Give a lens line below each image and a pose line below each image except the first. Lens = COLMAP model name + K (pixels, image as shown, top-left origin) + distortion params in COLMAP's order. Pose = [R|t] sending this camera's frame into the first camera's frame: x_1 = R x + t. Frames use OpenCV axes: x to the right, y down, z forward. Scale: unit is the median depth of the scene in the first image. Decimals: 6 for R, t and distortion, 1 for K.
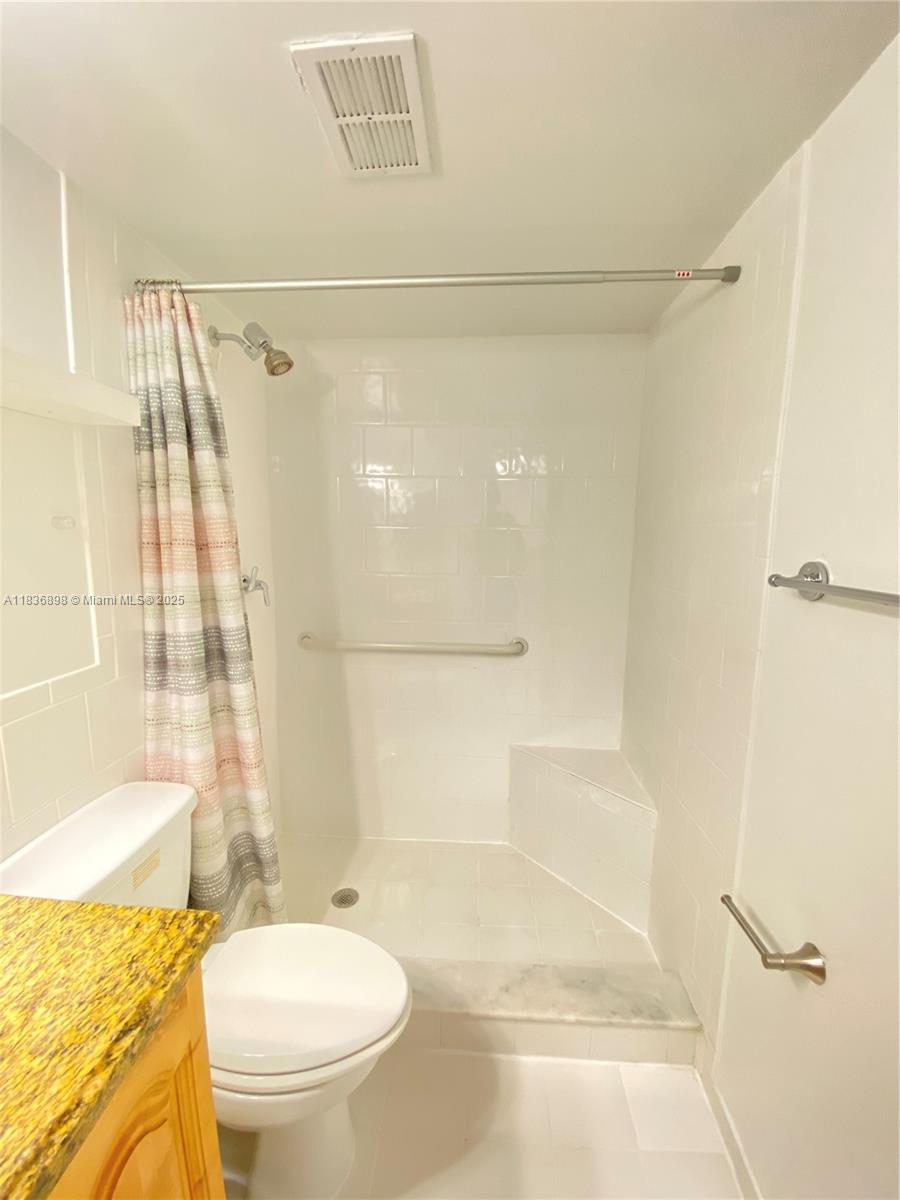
lens RADIAL K [[483.7, 0, 450.0], [0, 483.7, 600.0], [0, 0, 1]] dist [0.000137, -0.011976]
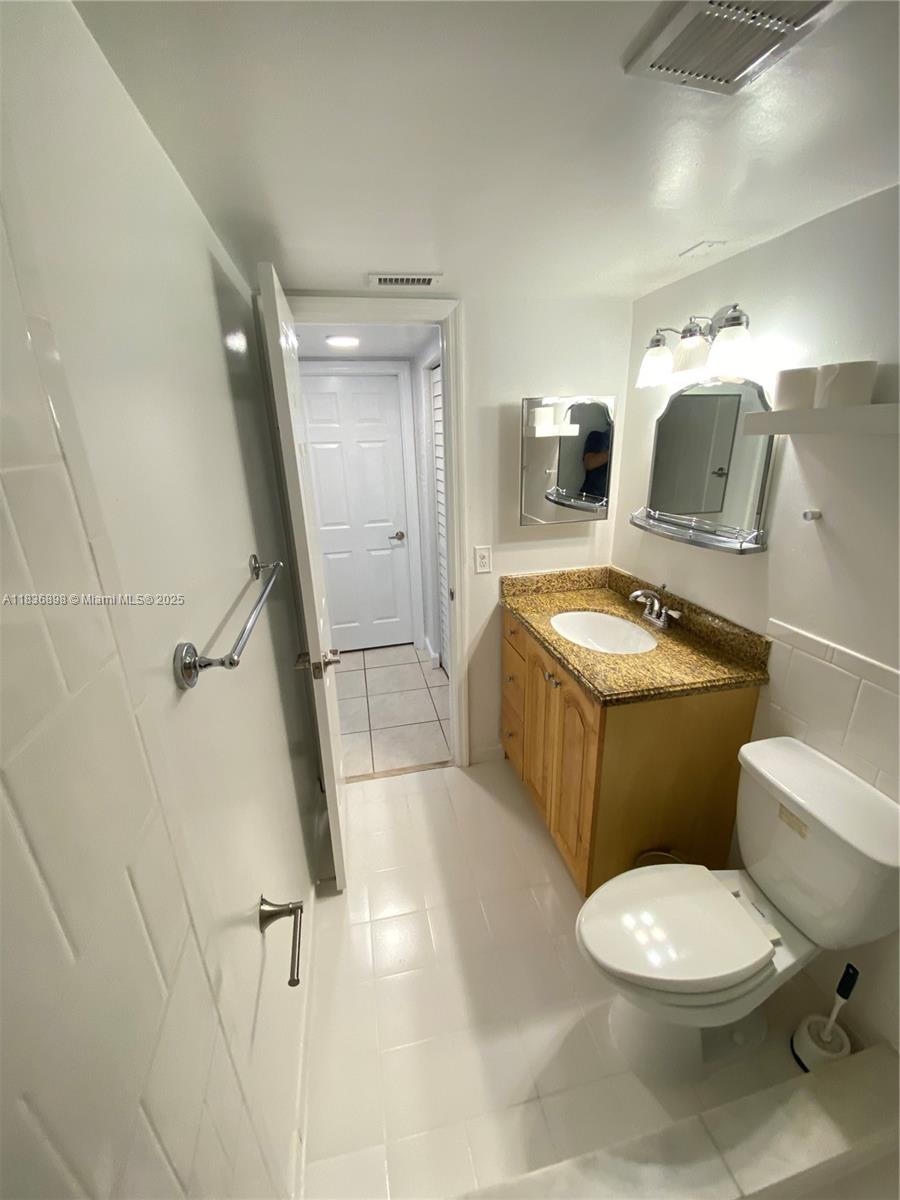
lens RADIAL K [[483.7, 0, 450.0], [0, 483.7, 600.0], [0, 0, 1]] dist [0.000137, -0.011976]
pose [[-0.961319, 0.108839, -0.253023, 0.756581], [-0.015246, 0.896182, 0.443424, -0.789209], [0.275016, 0.430130, -0.859857, 2.681339]]
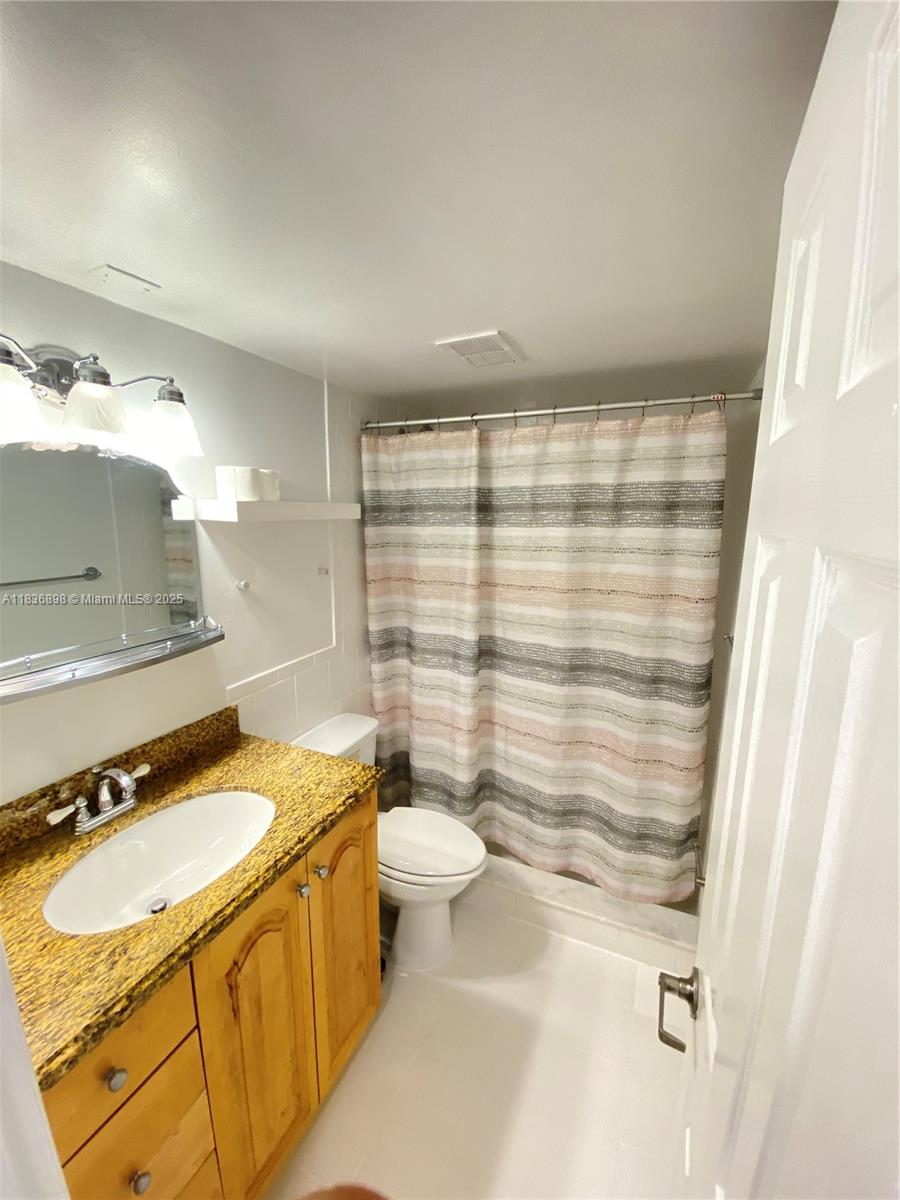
lens RADIAL K [[483.7, 0, 450.0], [0, 483.7, 600.0], [0, 0, 1]] dist [0.000137, -0.011976]
pose [[0.936261, 0.063345, -0.345546, 0.562945], [-0.049080, 0.997548, 0.049888, -0.285747], [0.347859, -0.029749, 0.937075, -1.044971]]
